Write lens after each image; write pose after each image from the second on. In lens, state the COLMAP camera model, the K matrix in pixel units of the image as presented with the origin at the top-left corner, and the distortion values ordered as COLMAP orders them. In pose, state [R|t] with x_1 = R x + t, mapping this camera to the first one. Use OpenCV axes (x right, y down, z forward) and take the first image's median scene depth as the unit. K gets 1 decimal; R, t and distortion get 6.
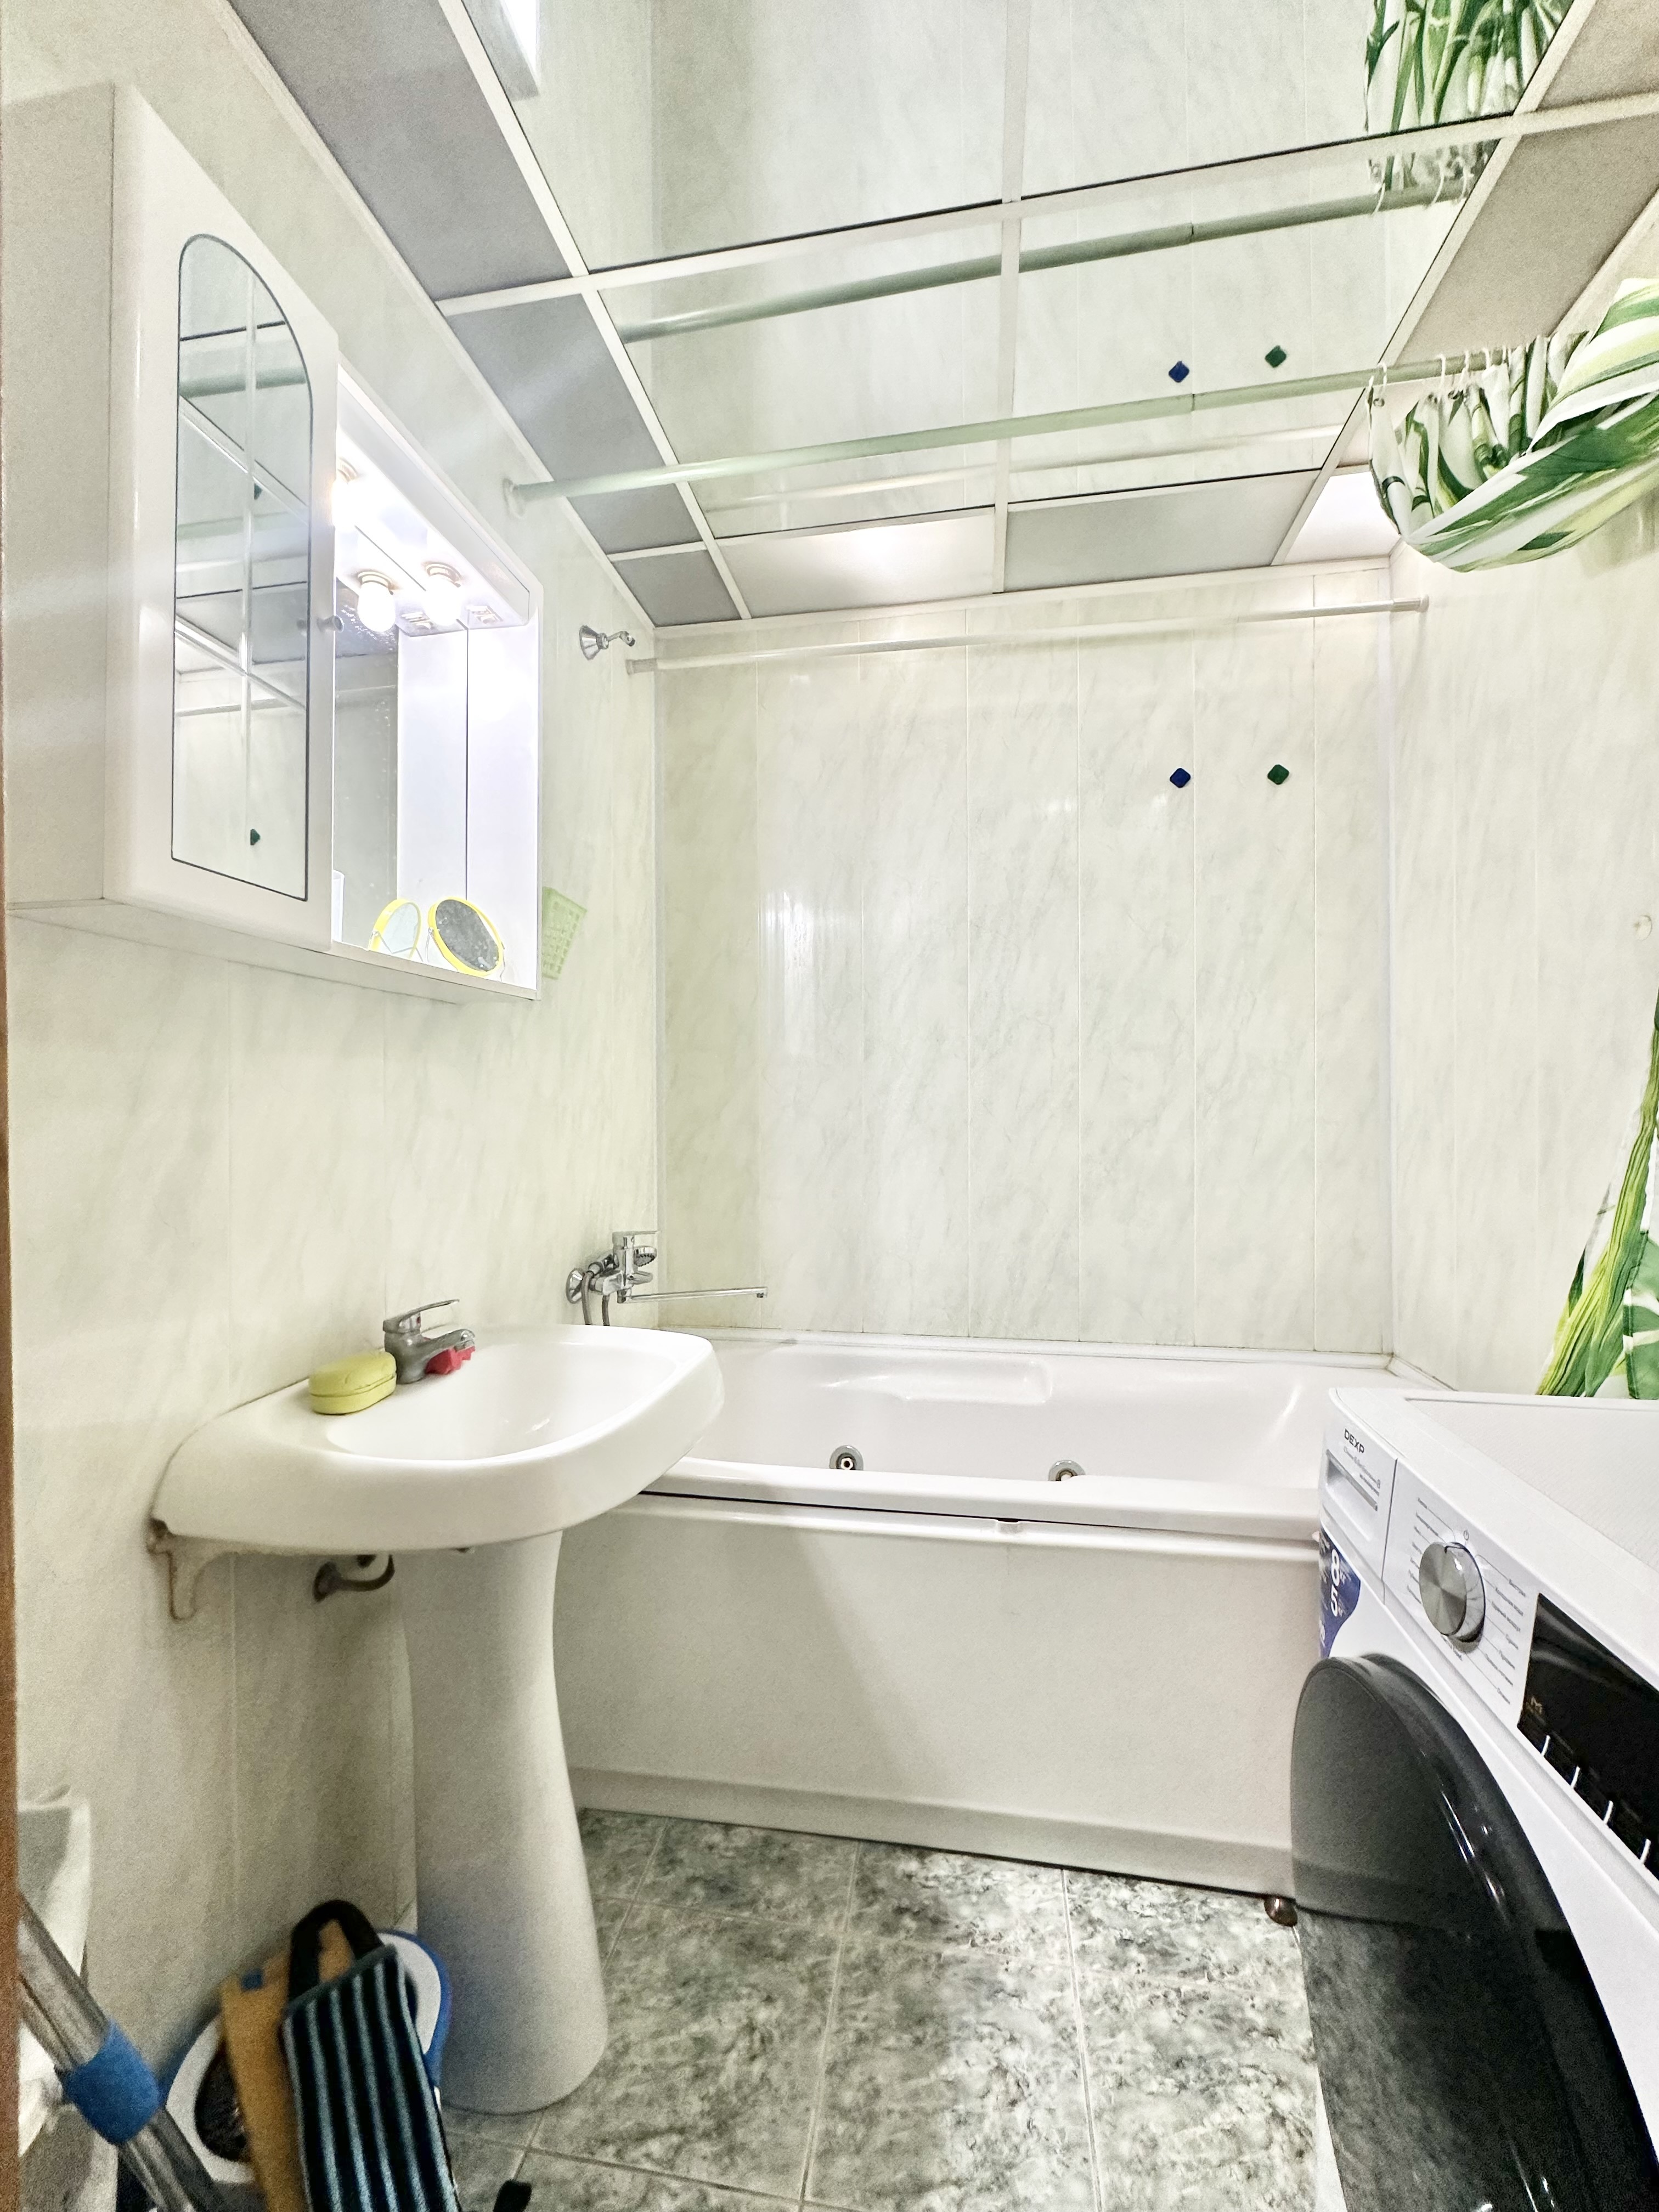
lens RADIAL K [[883.8, 0, 838.1], [0, 883.8, 1107.2], [0, 0, 1]] dist [-0.003335, 0.001220]
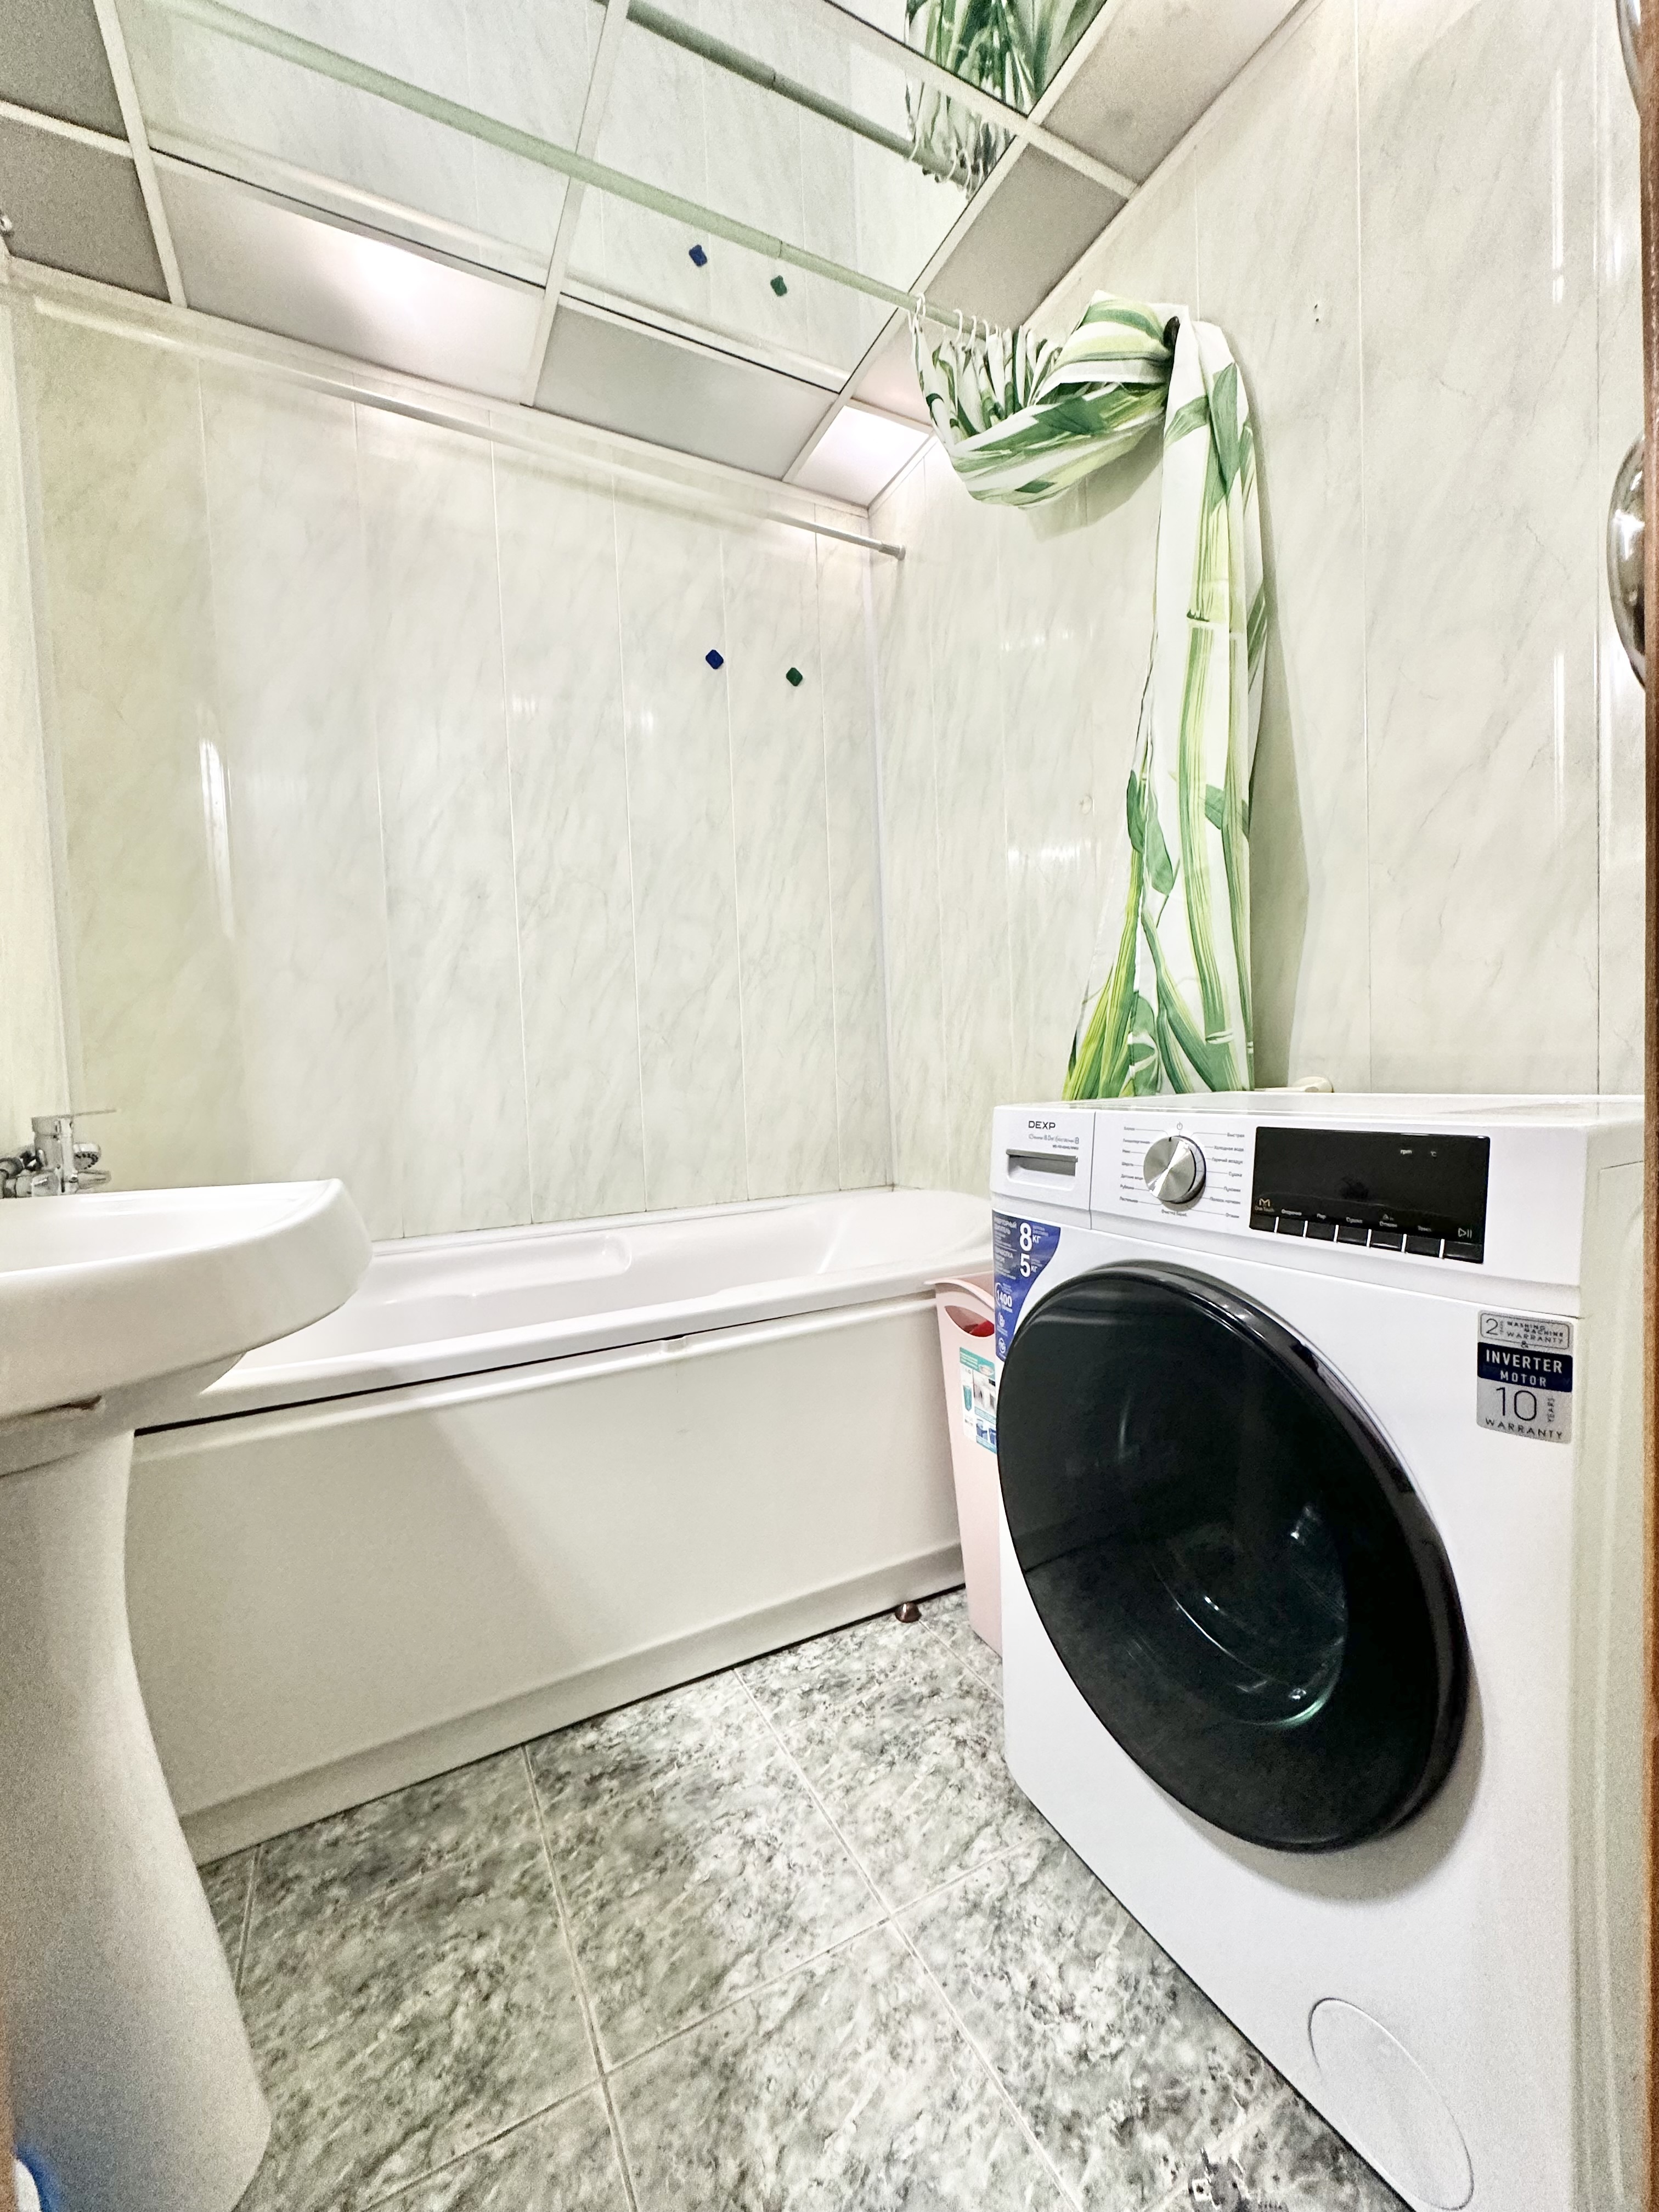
lens RADIAL K [[880.0, 0, 829.5], [0, 880.0, 1106.0], [0, 0, 1]] dist [-0.001321, 0.000051]
pose [[0.800413, -0.053544, 0.597053, -0.237745], [0.038954, 0.998544, 0.037328, 0.187925], [-0.598183, -0.006620, 0.801333, 0.128264]]
